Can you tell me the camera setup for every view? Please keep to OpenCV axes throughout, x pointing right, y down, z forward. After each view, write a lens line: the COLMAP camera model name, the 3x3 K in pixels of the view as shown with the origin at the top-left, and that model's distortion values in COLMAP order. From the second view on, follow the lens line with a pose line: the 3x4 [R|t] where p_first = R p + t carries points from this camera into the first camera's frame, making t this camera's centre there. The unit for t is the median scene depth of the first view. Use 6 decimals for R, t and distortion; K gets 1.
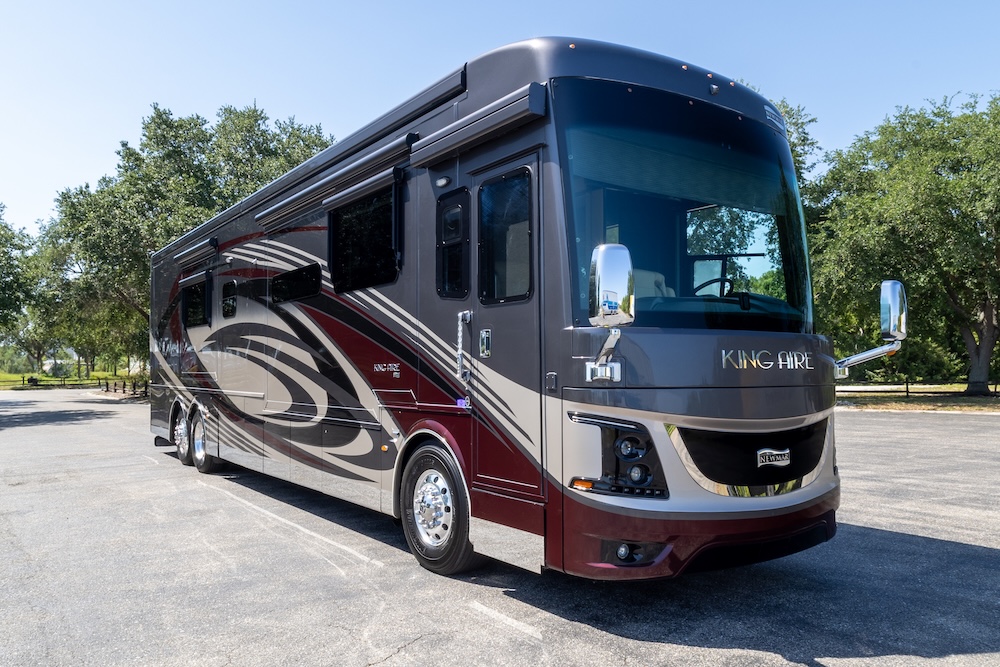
lens RADIAL K [[720.4, 0, 528.4], [0, 720.4, 359.1], [0, 0, 1]] dist [0.021608, -0.002229]
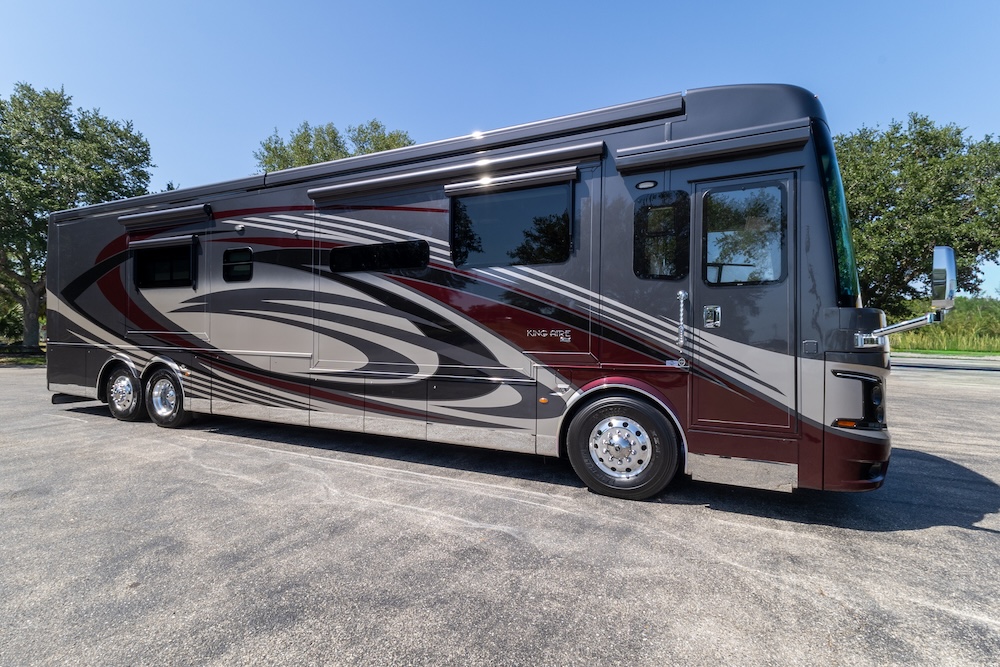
lens RADIAL K [[468.1, 0, 482.0], [0, 468.1, 341.1], [0, 0, 1]] dist [0.015999, -0.001788]
pose [[0.896144, 0.015429, 0.443495, -0.641806], [-0.025486, 0.999535, 0.016725, 0.014427], [-0.443031, -0.026291, 0.896121, 0.349659]]
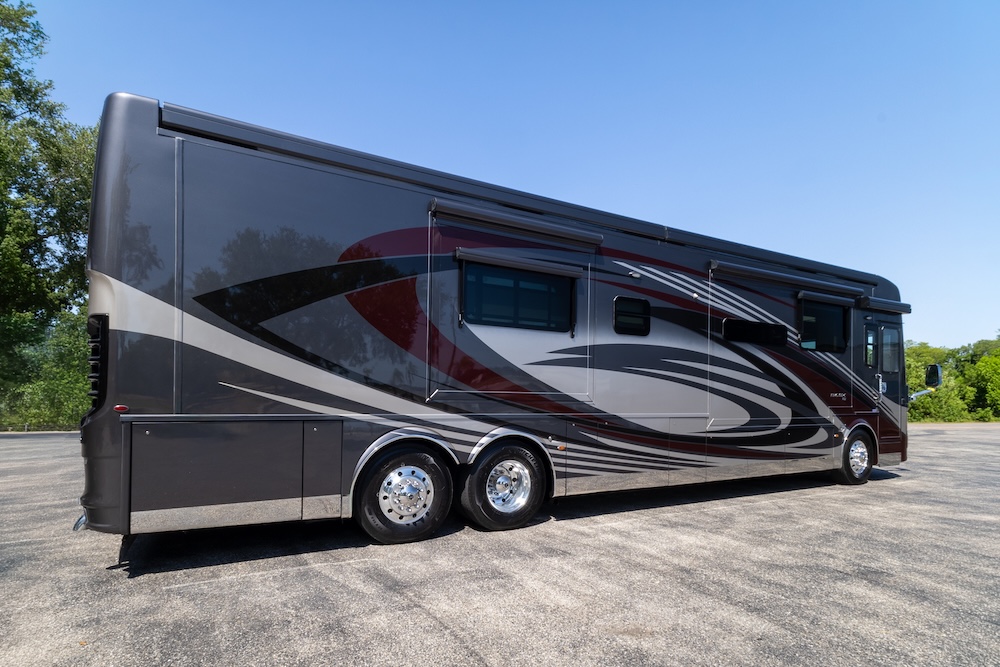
lens RADIAL K [[493.0, 0, 458.6], [0, 493.0, 393.5], [0, 0, 1]] dist [0.012993, 0.001966]
pose [[0.192584, 0.008854, 0.981241, -1.750442], [-0.029195, 0.999568, -0.003289, 0.042140], [-0.980846, -0.028014, 0.192759, 1.766240]]
